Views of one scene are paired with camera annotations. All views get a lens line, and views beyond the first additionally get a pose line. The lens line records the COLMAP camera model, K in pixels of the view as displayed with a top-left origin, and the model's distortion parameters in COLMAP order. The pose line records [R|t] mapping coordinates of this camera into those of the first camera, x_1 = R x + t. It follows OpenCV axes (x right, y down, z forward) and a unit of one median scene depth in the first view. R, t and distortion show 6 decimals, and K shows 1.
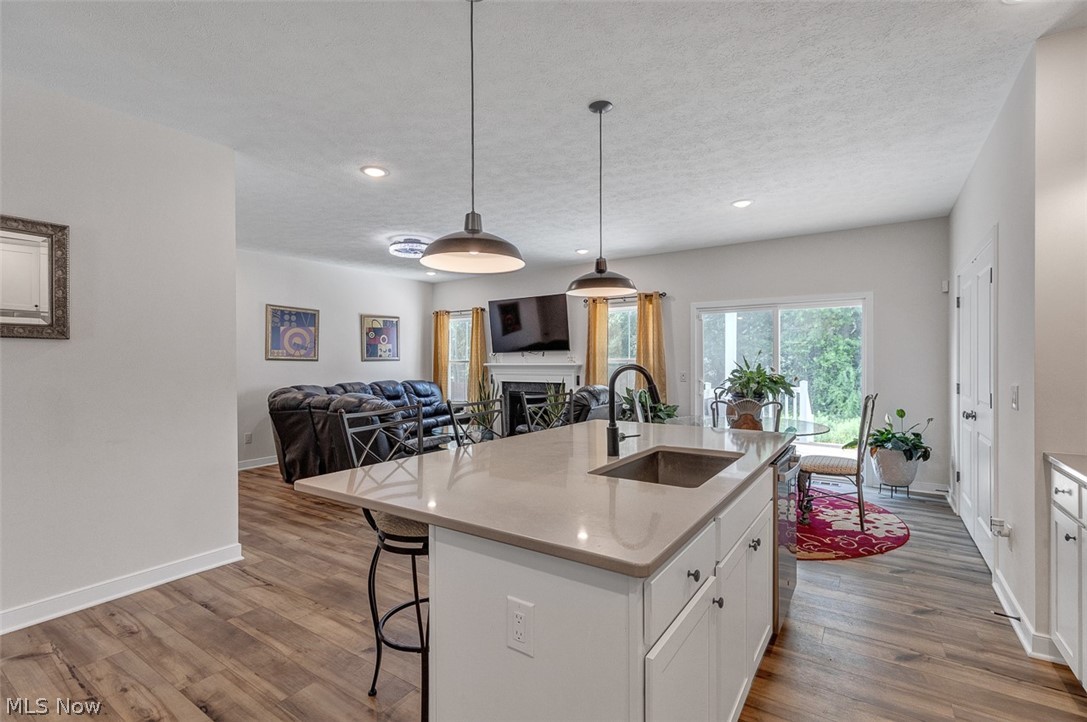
lens RADIAL K [[496.1, 0, 550.9], [0, 496.1, 369.2], [0, 0, 1]] dist [0.006872, 0.001413]
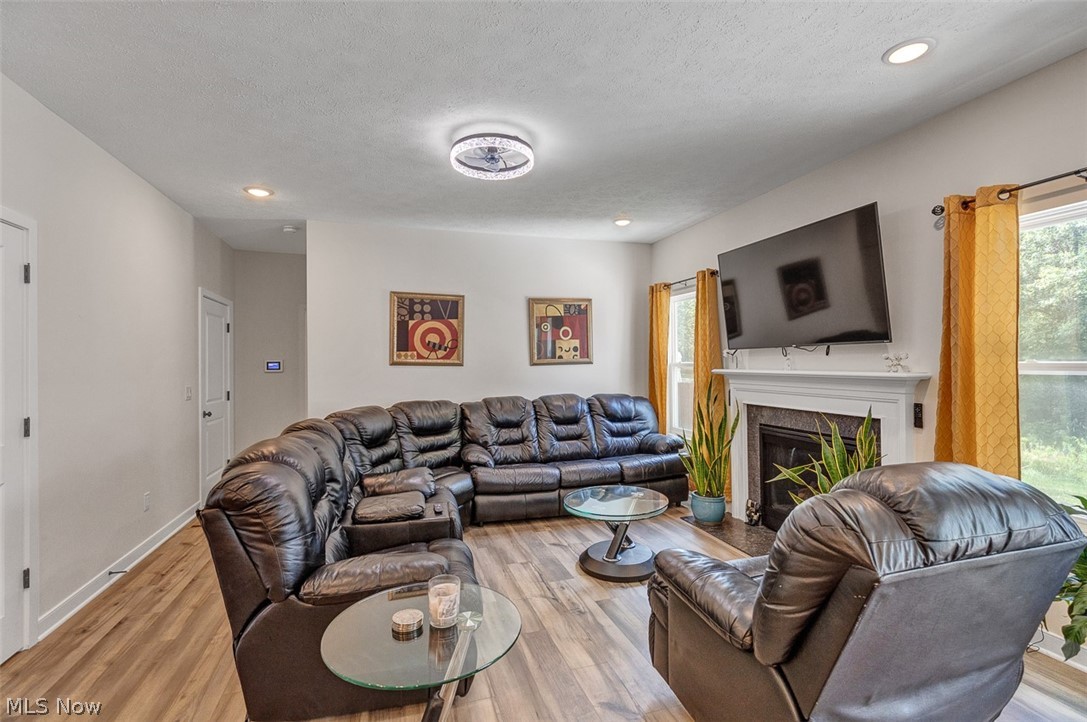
lens RADIAL K [[496.1, 0, 541.9], [0, 496.1, 358.5], [0, 0, 1]] dist [0.006872, 0.001413]
pose [[0.773713, -0.007524, -0.633491, 0.069655], [-0.003361, 0.999867, -0.015980, -0.014575], [0.633527, 0.014493, 0.773585, 0.462785]]
